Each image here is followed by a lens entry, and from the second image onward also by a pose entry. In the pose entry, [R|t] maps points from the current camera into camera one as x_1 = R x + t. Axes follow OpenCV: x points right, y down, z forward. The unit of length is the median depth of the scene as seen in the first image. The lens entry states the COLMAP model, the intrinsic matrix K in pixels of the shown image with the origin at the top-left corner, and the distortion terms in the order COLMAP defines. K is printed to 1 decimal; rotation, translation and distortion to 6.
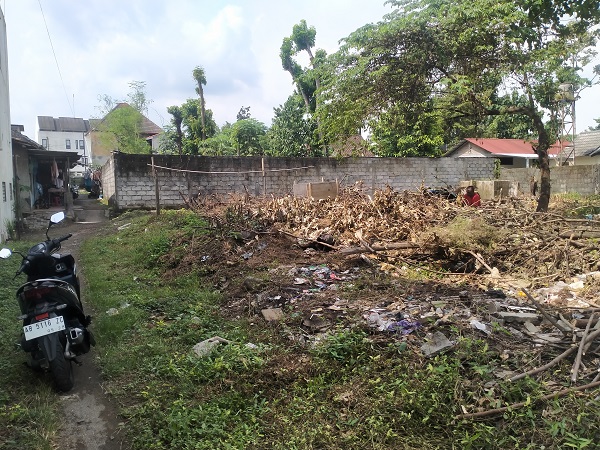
lens RADIAL K [[509.0, 0, 295.2], [0, 509.0, 227.8], [0, 0, 1]] dist [0.068134, -0.147314]
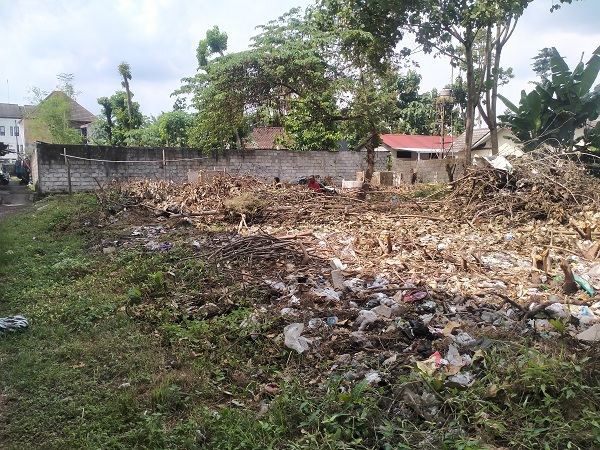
lens RADIAL K [[509.0, 0, 296.4], [0, 509.0, 227.3], [0, 0, 1]] dist [0.068134, -0.147314]
pose [[0.994979, -0.000639, 0.100083, 0.247830], [-0.001225, 0.999827, 0.018561, 0.041459], [-0.100078, -0.018590, 0.994806, -0.439892]]
